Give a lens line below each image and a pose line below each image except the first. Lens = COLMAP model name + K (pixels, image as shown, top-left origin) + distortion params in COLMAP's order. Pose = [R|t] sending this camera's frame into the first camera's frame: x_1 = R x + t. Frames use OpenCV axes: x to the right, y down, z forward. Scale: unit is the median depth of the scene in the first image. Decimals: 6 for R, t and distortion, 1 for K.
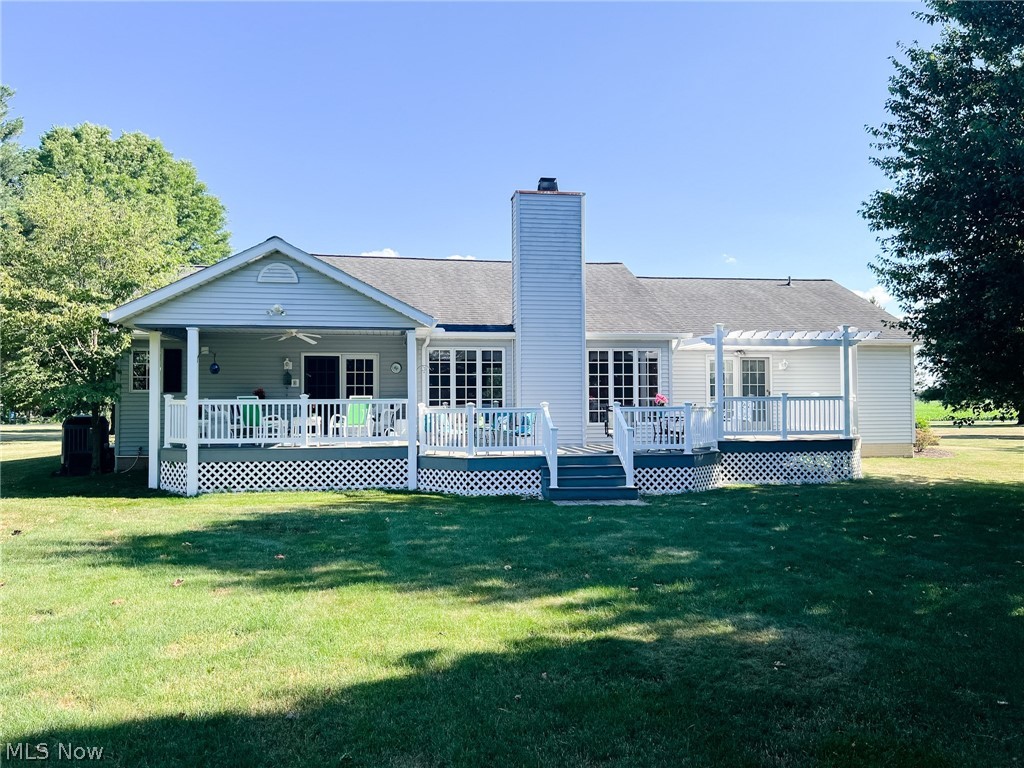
lens RADIAL K [[779.1, 0, 512.0], [0, 779.1, 384.0], [0, 0, 1]] dist [0.001456, 0.000244]
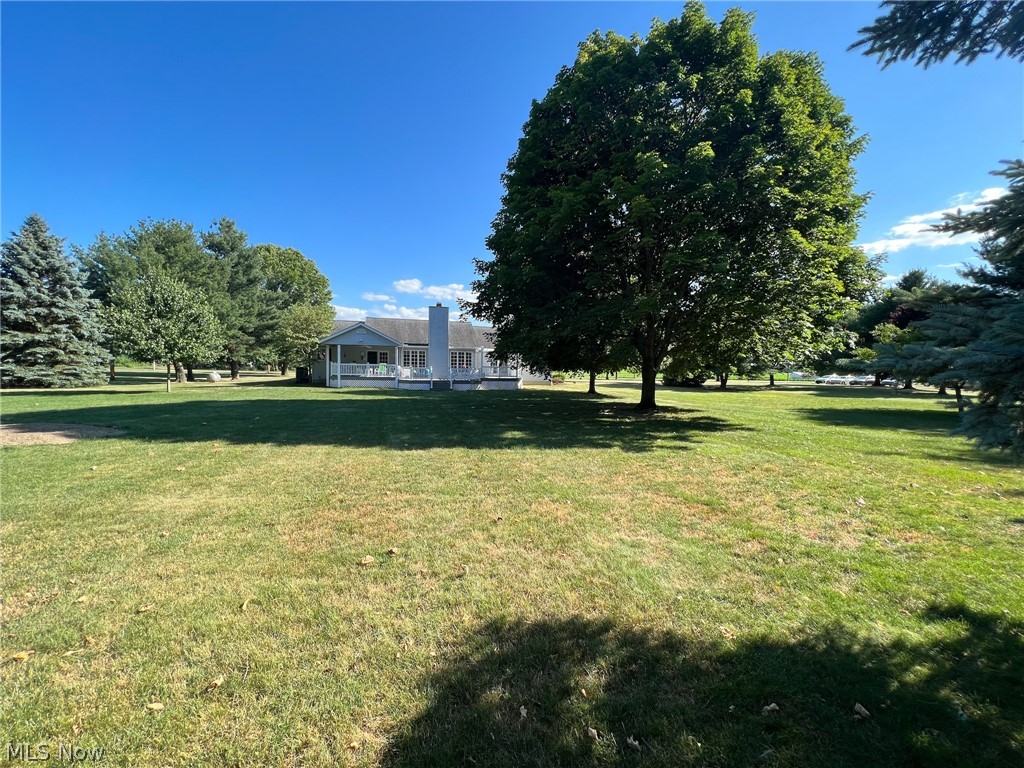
lens RADIAL K [[409.3, 0, 513.2], [0, 409.3, 365.7], [0, 0, 1]] dist [-0.000063, -0.000001]
pose [[0.994184, 0.026016, 0.104504, 0.213108], [-0.028465, 0.999352, 0.022010, -0.033029], [-0.103864, -0.024857, 0.994281, -0.981980]]
